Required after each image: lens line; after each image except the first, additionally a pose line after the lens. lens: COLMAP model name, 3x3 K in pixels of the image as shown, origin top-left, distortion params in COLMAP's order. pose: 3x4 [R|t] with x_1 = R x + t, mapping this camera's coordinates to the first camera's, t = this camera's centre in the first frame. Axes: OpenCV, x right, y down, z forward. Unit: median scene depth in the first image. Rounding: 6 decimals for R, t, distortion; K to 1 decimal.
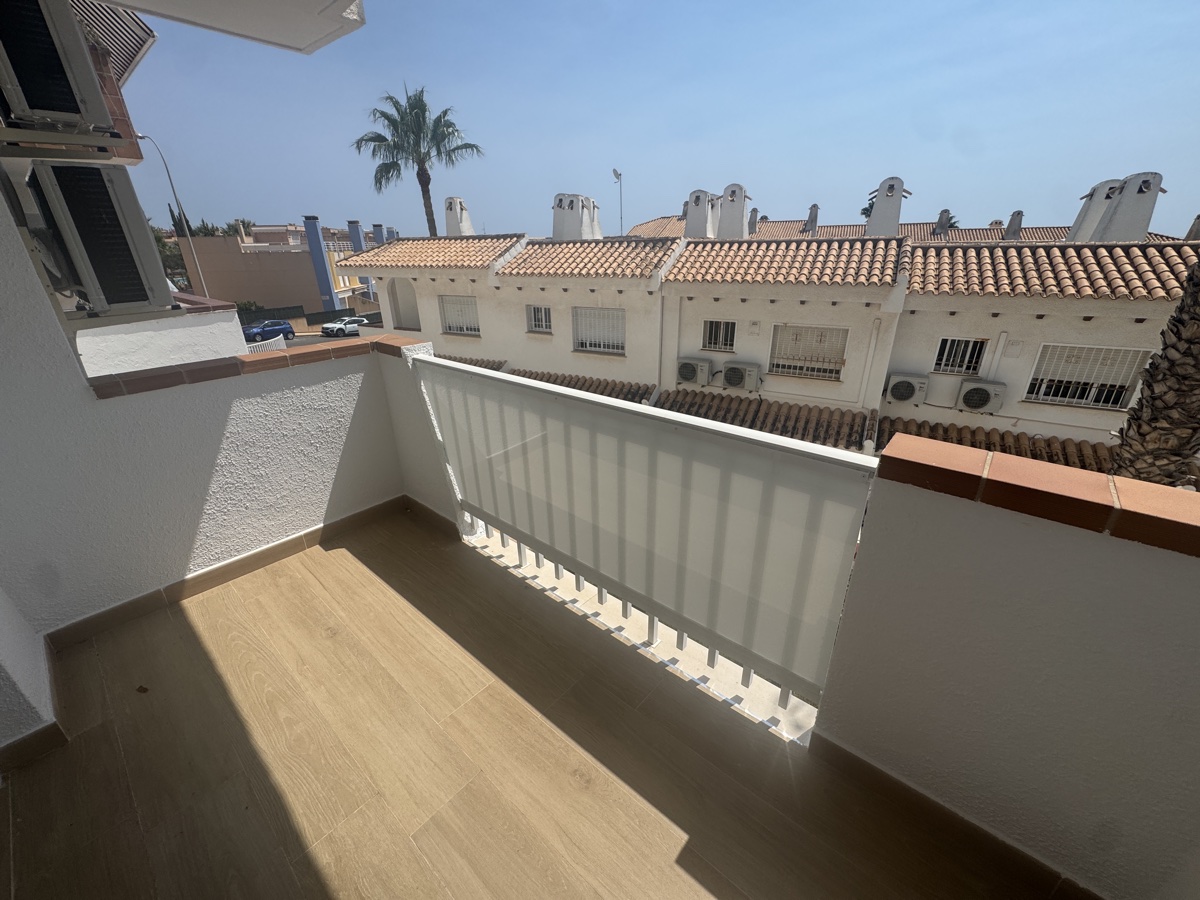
lens RADIAL K [[480.2, 0, 600.0], [0, 480.2, 450.0], [0, 0, 1]] dist [-0.003164, 0.000513]
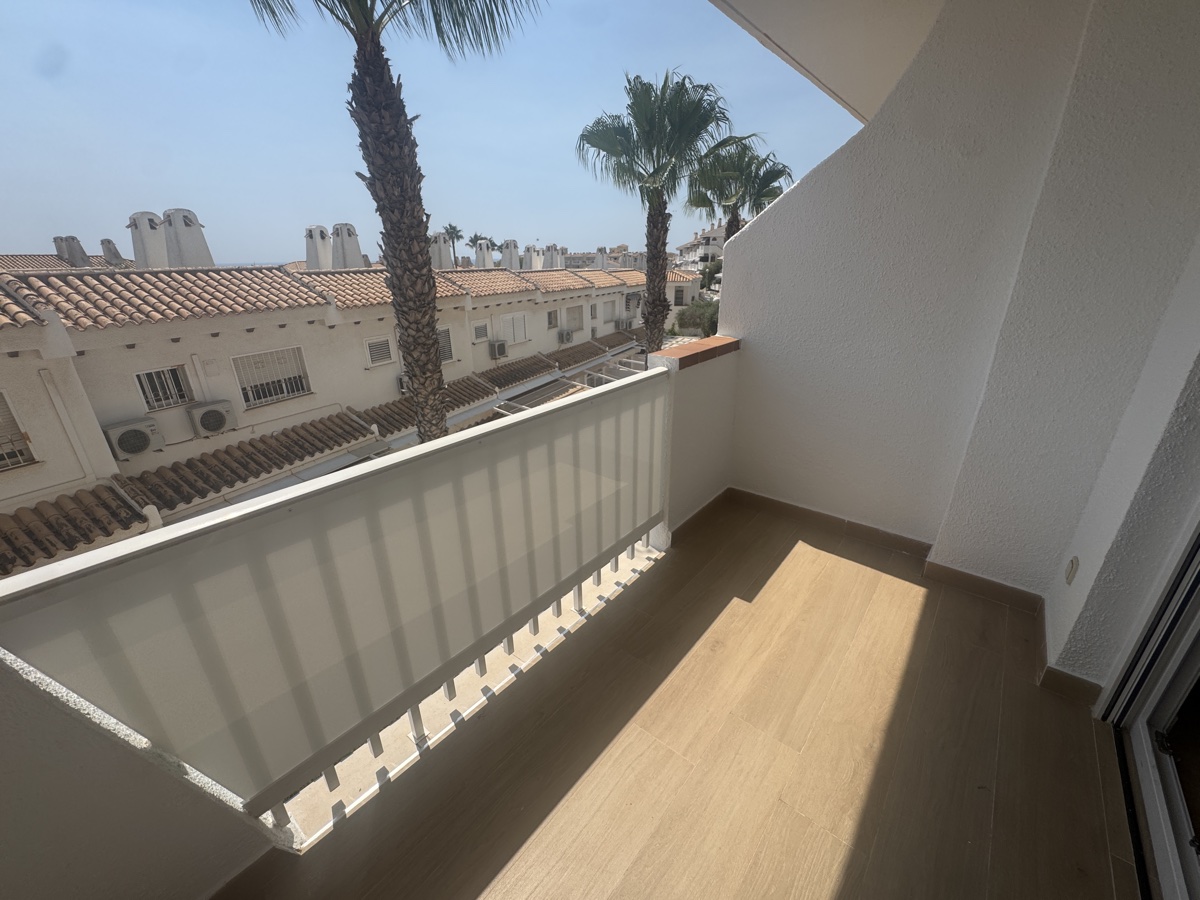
lens RADIAL K [[480.2, 0, 600.0], [0, 480.2, 450.0], [0, 0, 1]] dist [-0.003164, 0.000513]
pose [[-0.011838, -0.361236, 0.932399, -0.142997], [0.409454, 0.848953, 0.334105, -0.047495], [-0.912254, 0.385729, 0.137860, 0.118398]]
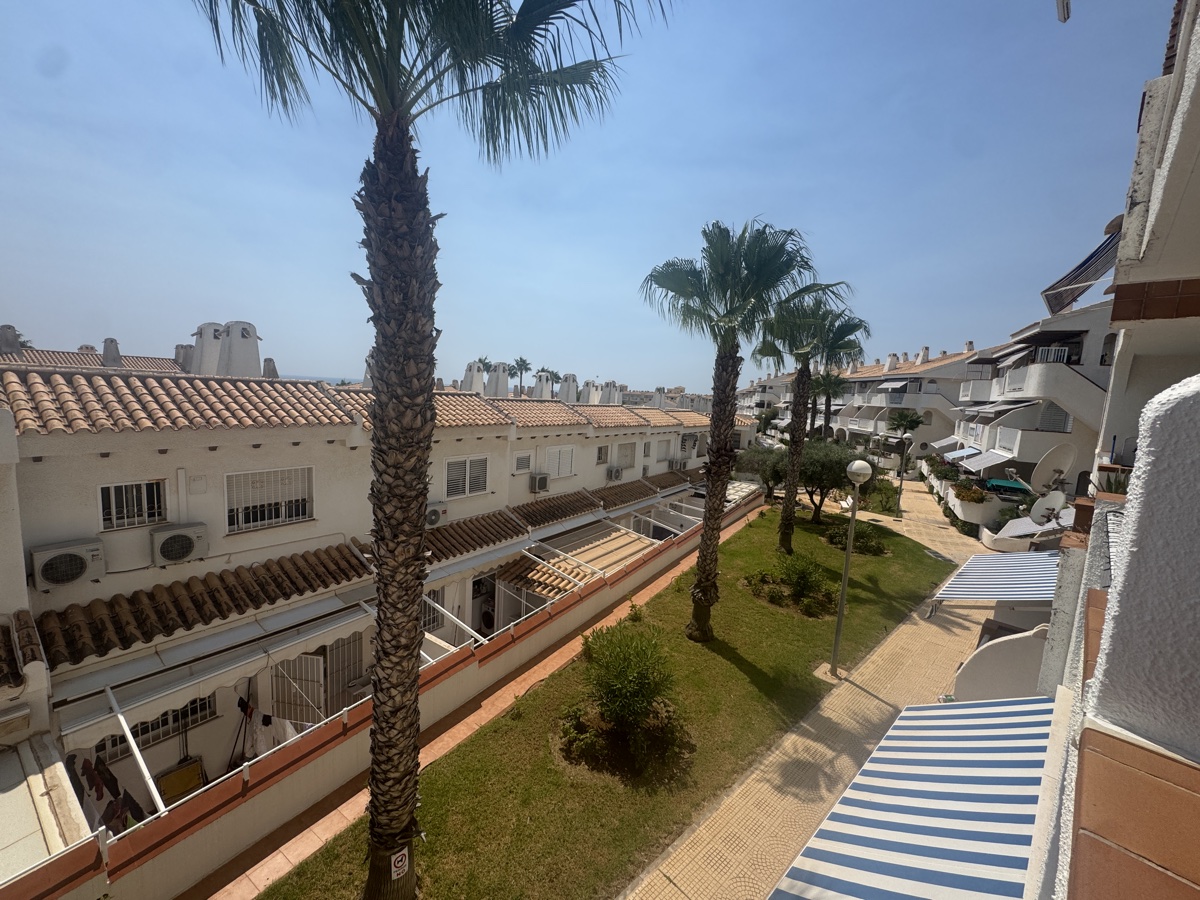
lens RADIAL K [[480.2, 0, 600.0], [0, 480.2, 450.0], [0, 0, 1]] dist [-0.003164, 0.000513]
pose [[0.105461, -0.099756, 0.989407, 0.045338], [0.339764, 0.938694, 0.058428, -0.052576], [-0.934579, 0.330003, 0.132889, 0.117949]]
